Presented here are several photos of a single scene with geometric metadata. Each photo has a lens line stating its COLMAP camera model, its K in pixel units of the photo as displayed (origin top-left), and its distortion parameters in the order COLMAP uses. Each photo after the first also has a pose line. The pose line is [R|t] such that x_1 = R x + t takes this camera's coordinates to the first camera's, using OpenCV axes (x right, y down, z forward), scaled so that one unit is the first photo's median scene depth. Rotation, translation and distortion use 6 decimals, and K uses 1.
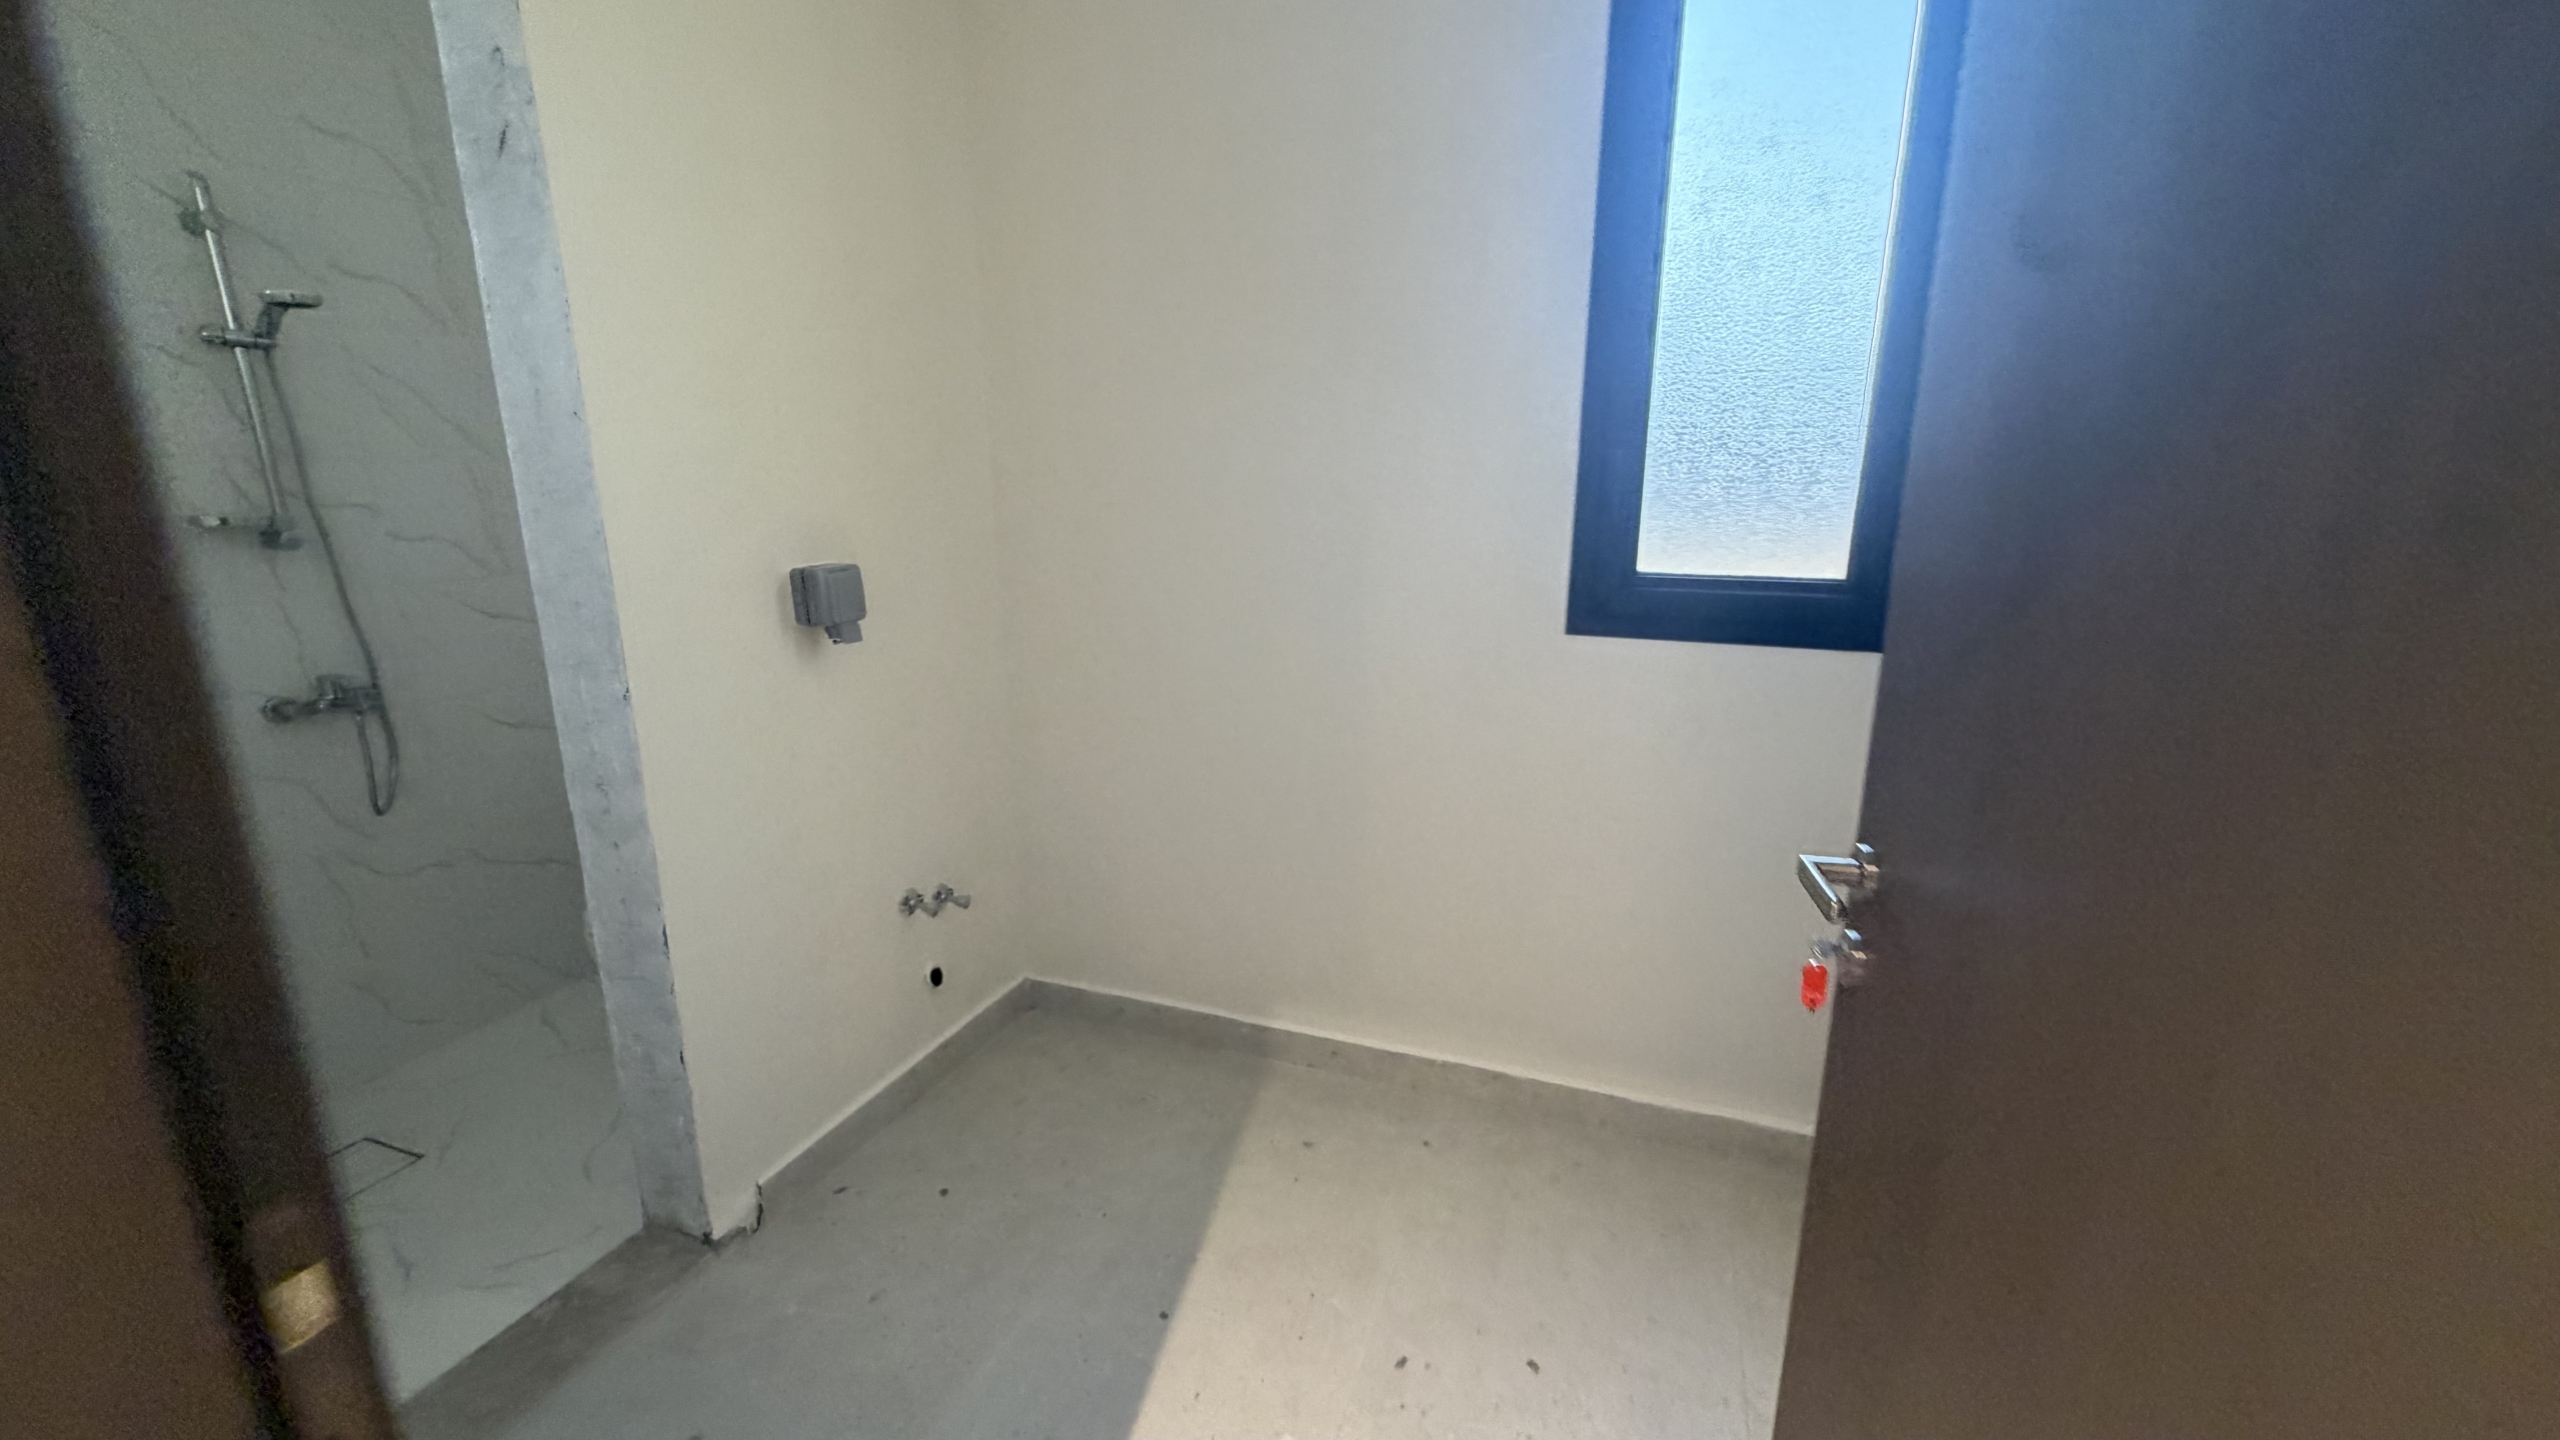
lens RADIAL K [[1024.5, 0, 1280.0], [0, 1024.5, 720.0], [0, 0, 1]] dist [-0.000180, -0.000264]
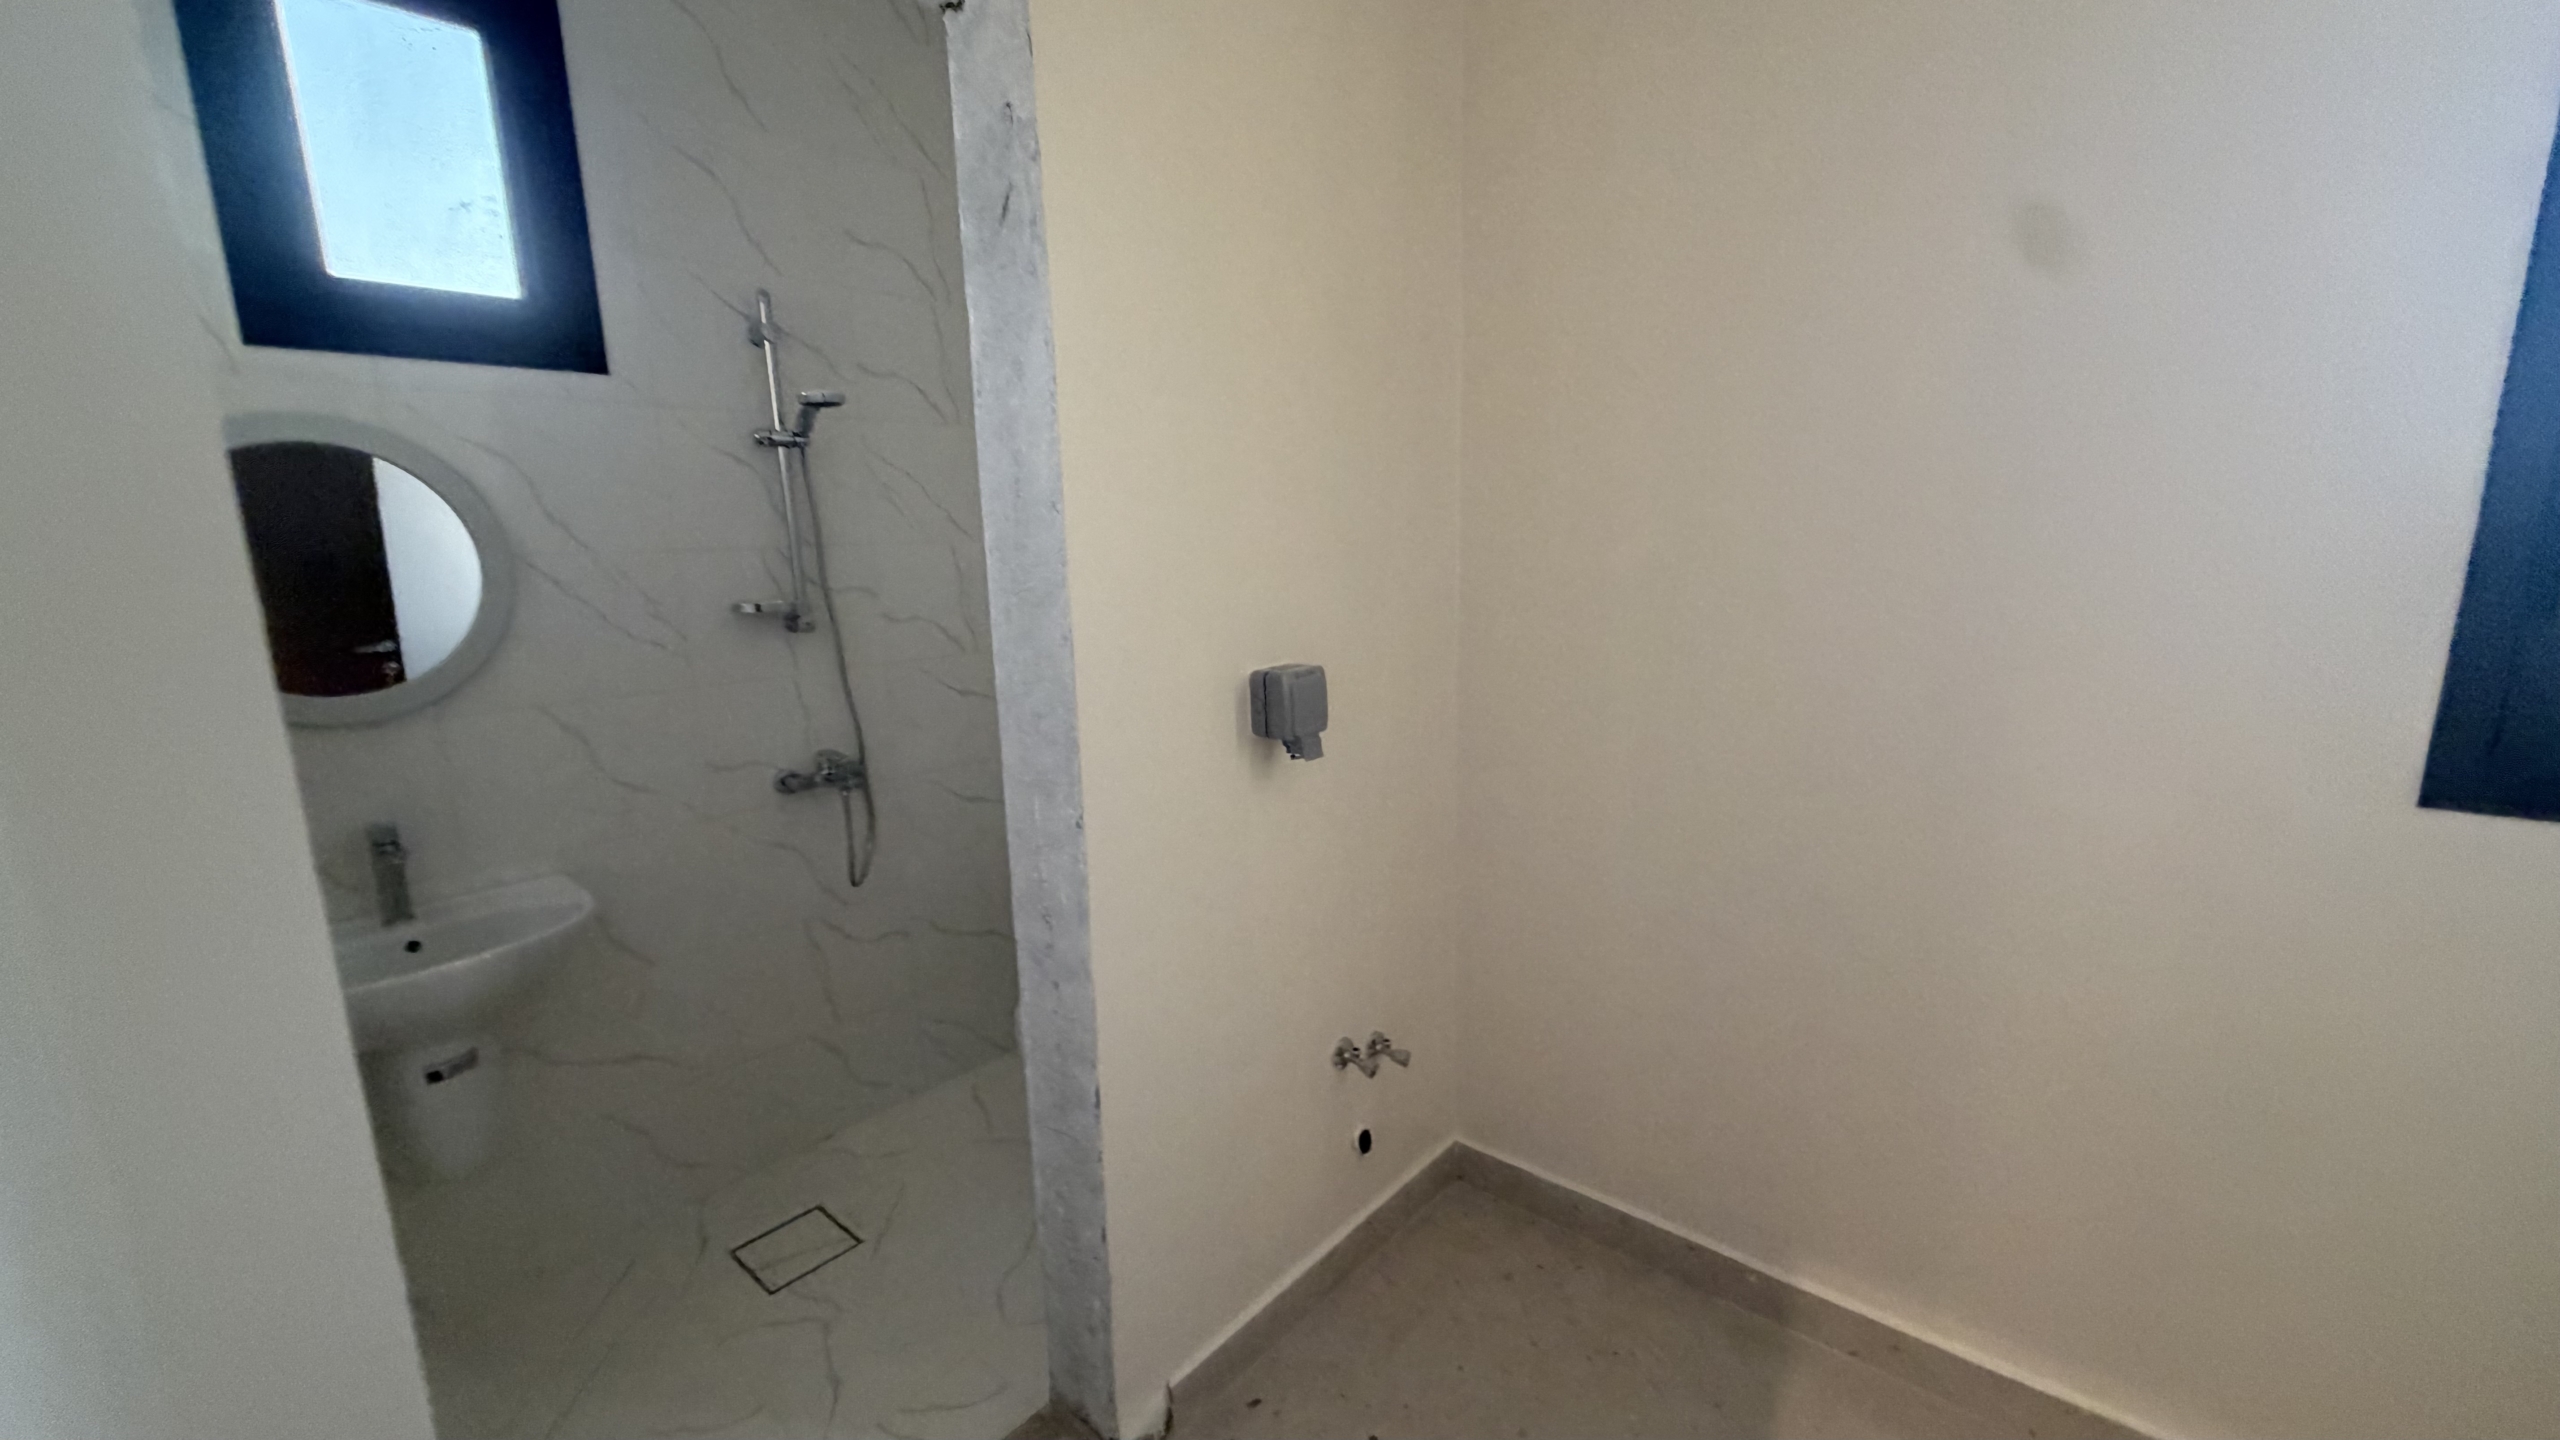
lens RADIAL K [[1024.5, 0, 1280.0], [0, 1024.5, 720.0], [0, 0, 1]] dist [-0.000180, -0.000264]
pose [[0.937849, 0.043890, -0.344257, -0.150599], [-0.060756, 0.997415, -0.038355, -0.071767], [0.341684, 0.056887, 0.938092, 0.195431]]
